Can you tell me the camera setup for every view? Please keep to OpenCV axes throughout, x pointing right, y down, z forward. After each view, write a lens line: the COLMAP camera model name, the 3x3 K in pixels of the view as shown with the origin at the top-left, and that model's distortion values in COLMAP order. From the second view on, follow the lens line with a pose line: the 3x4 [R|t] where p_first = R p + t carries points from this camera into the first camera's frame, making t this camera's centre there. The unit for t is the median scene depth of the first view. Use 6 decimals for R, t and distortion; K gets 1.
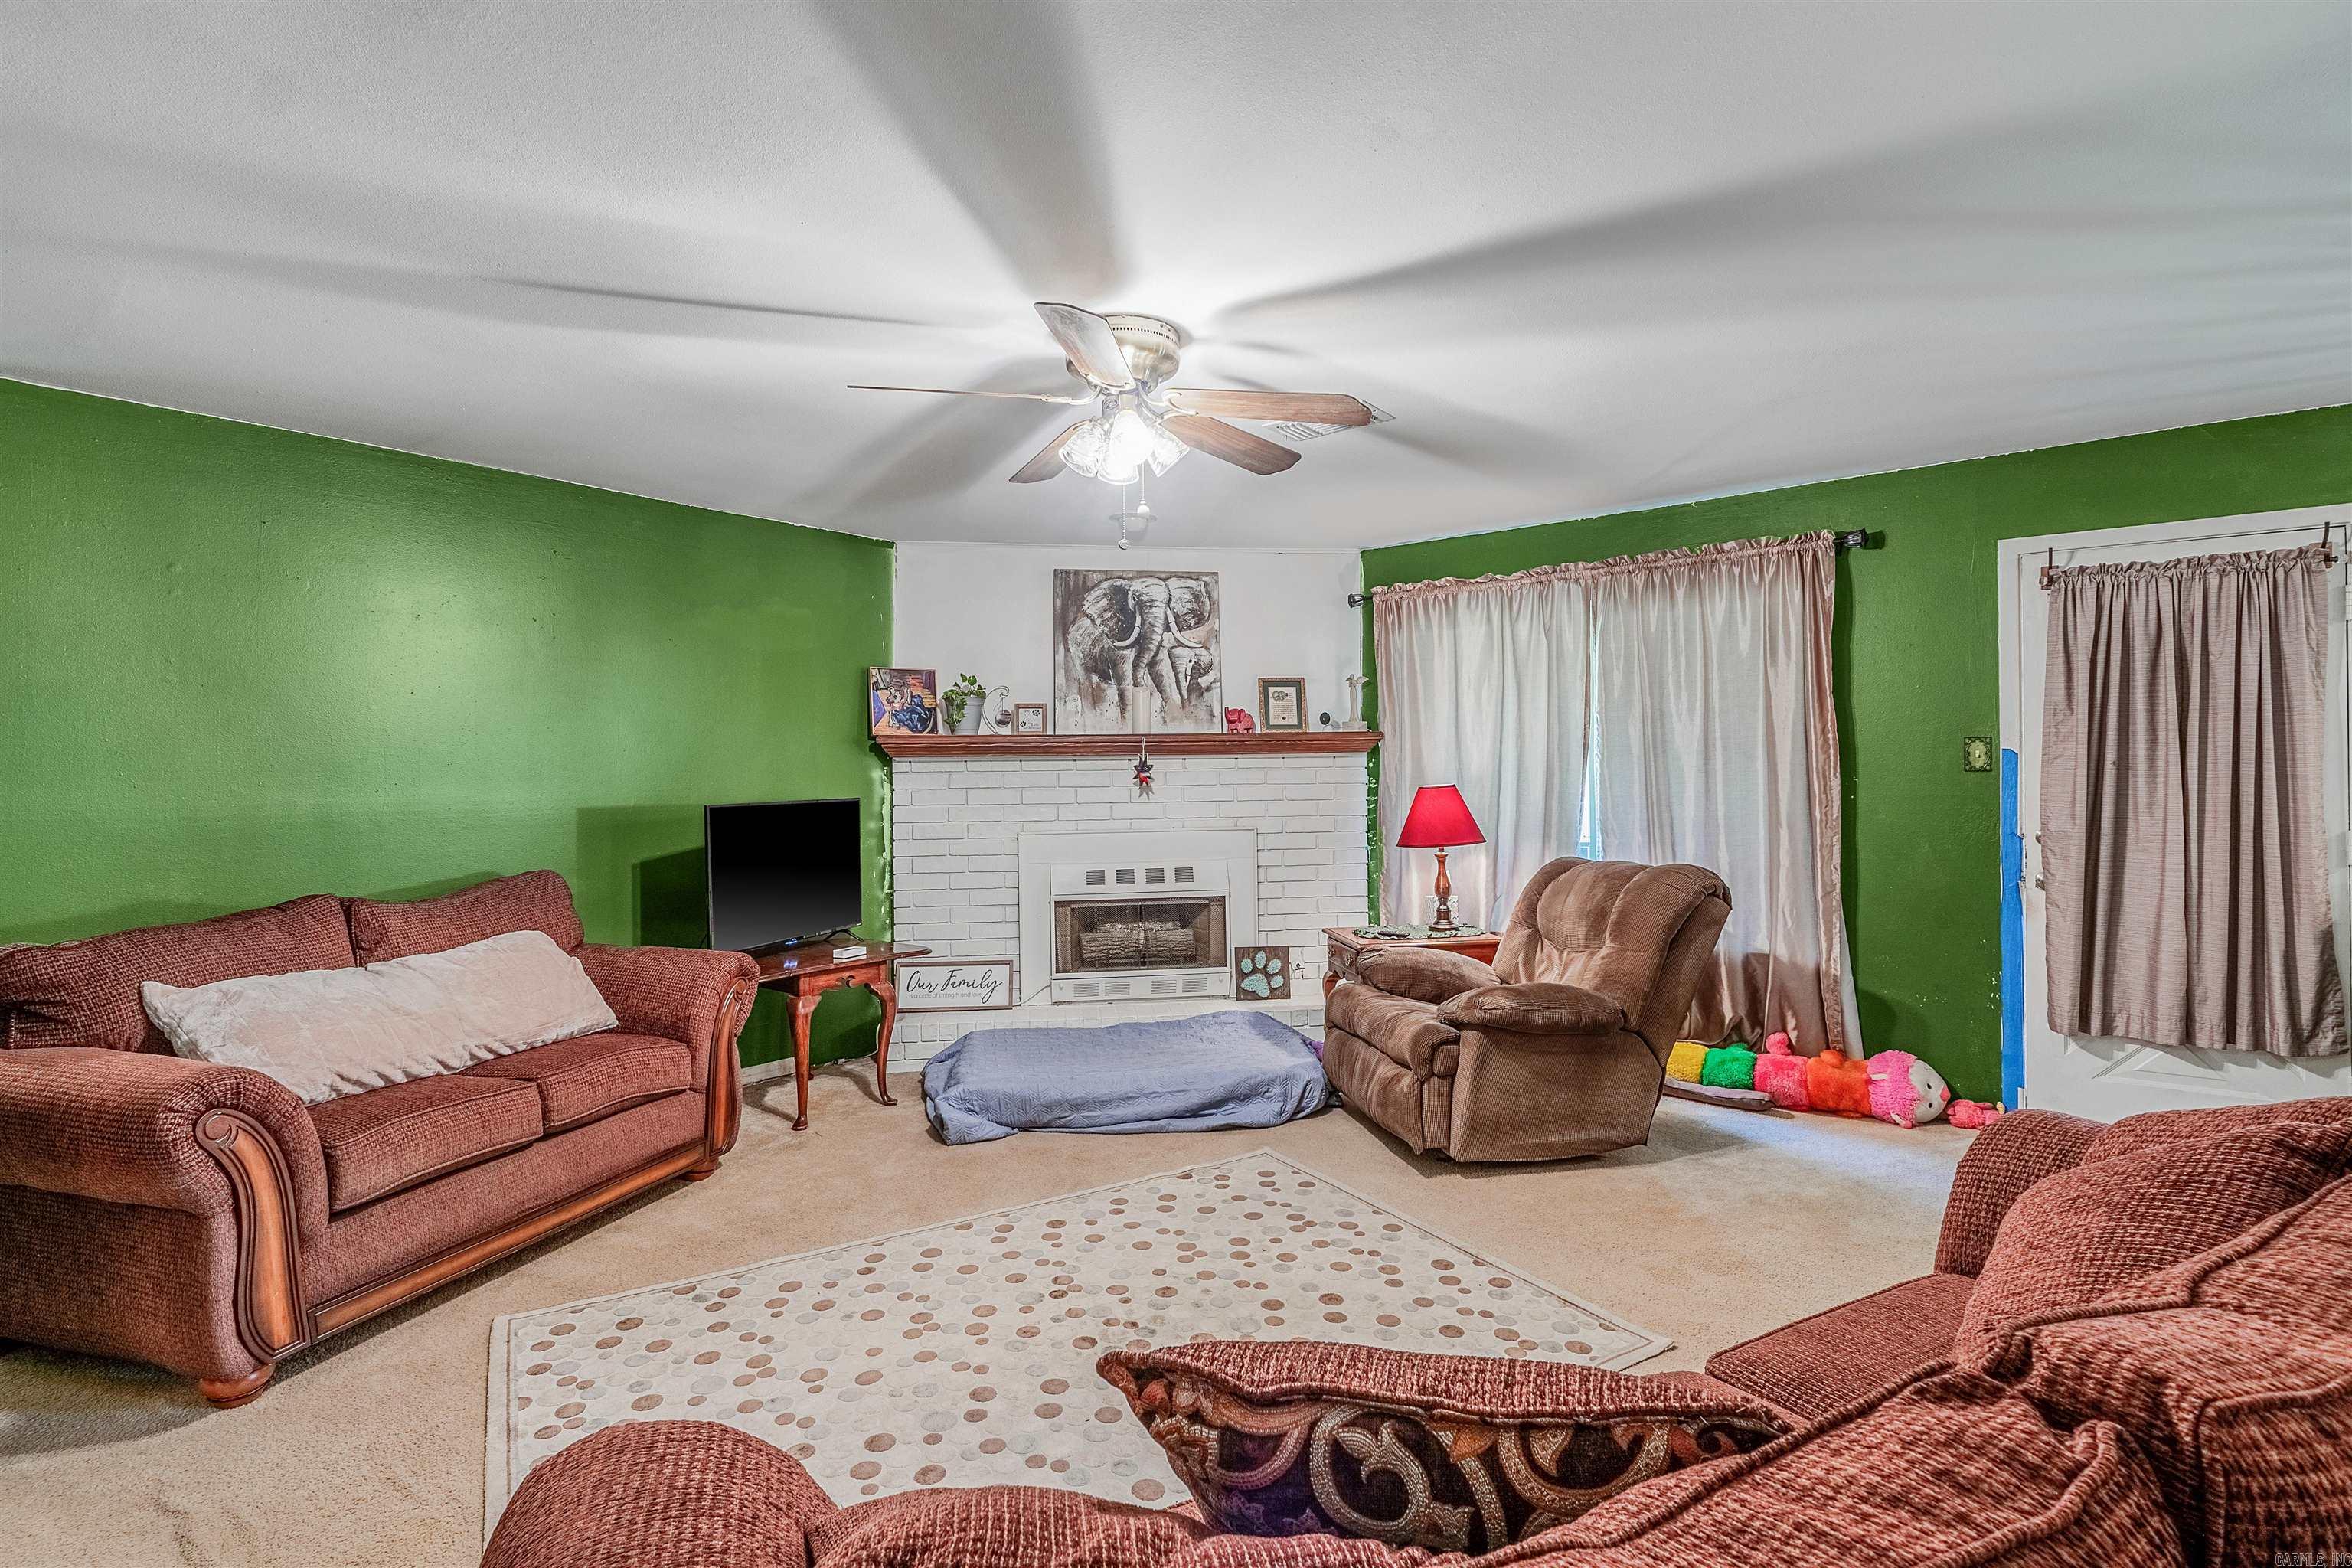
lens RADIAL K [[1162.0, 0, 1171.5], [0, 1162.0, 784.8], [0, 0, 1]] dist [-0.014849, -0.000204]
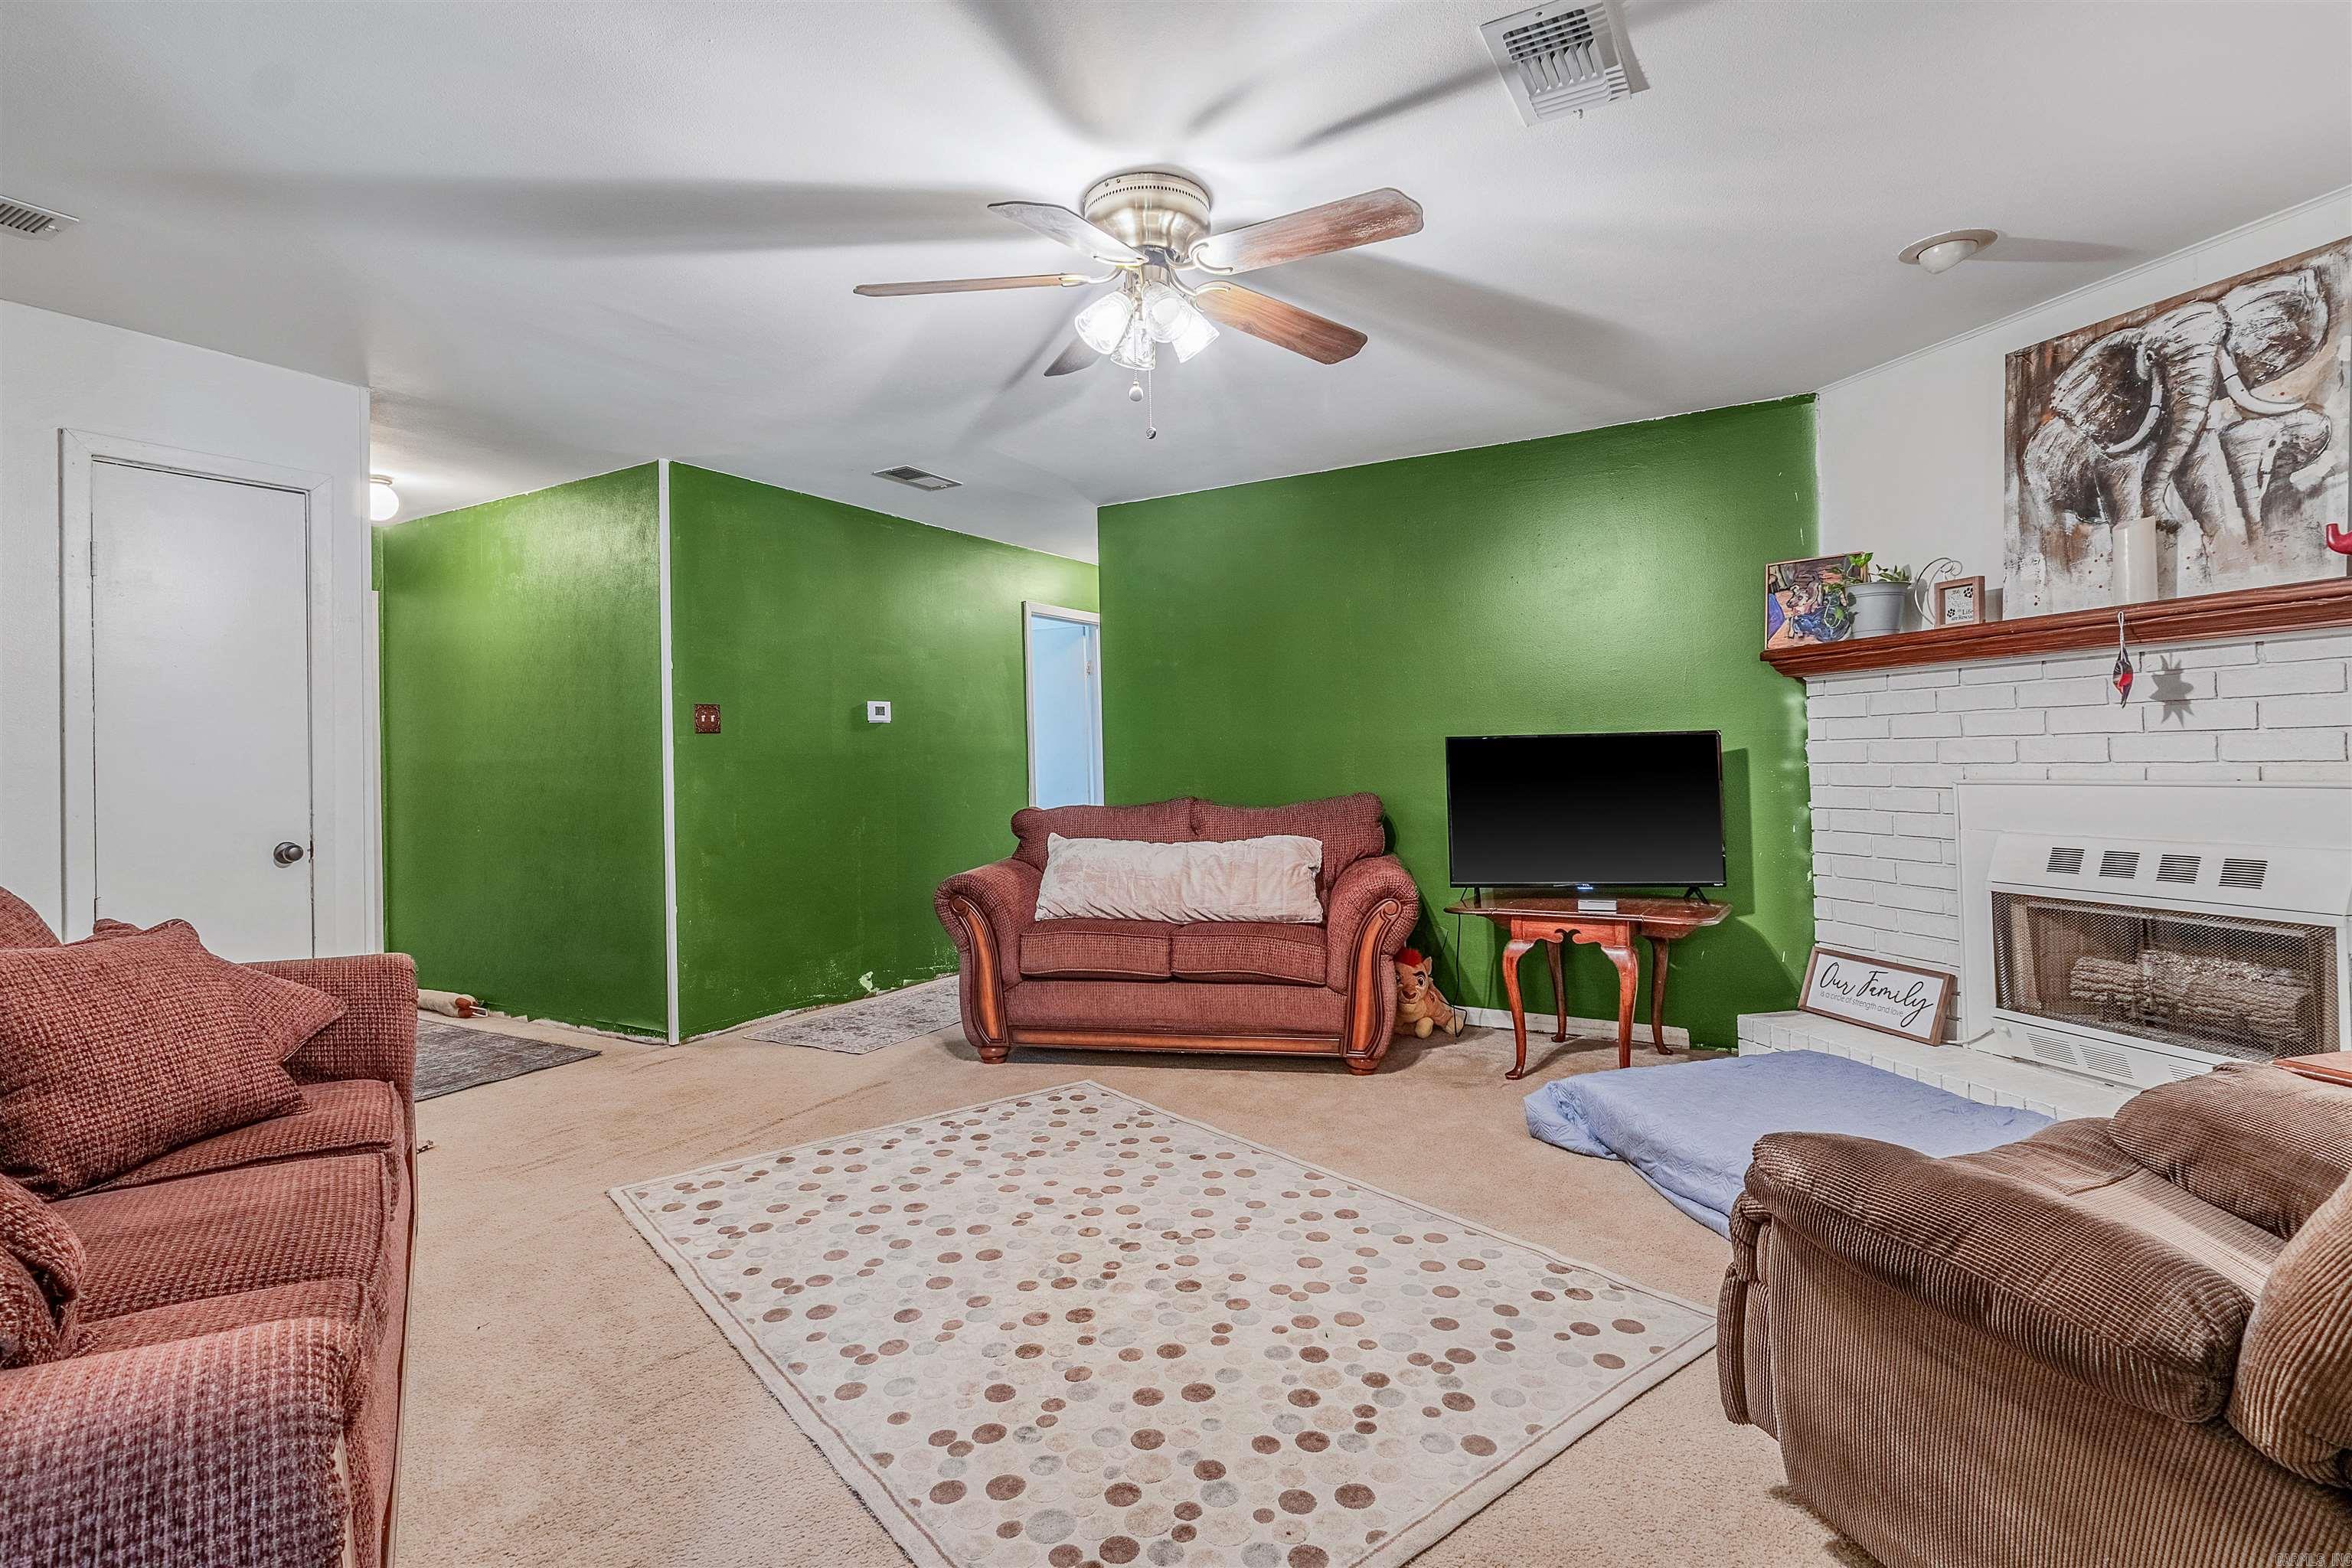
lens RADIAL K [[1162.0, 0, 1171.9], [0, 1162.0, 771.9], [0, 0, 1]] dist [-0.014849, -0.000204]
pose [[0.105055, 0.016609, -0.994328, 0.461769], [0.007082, 0.999823, 0.017449, 0.021836], [0.994441, -0.008875, 0.104919, 0.491759]]
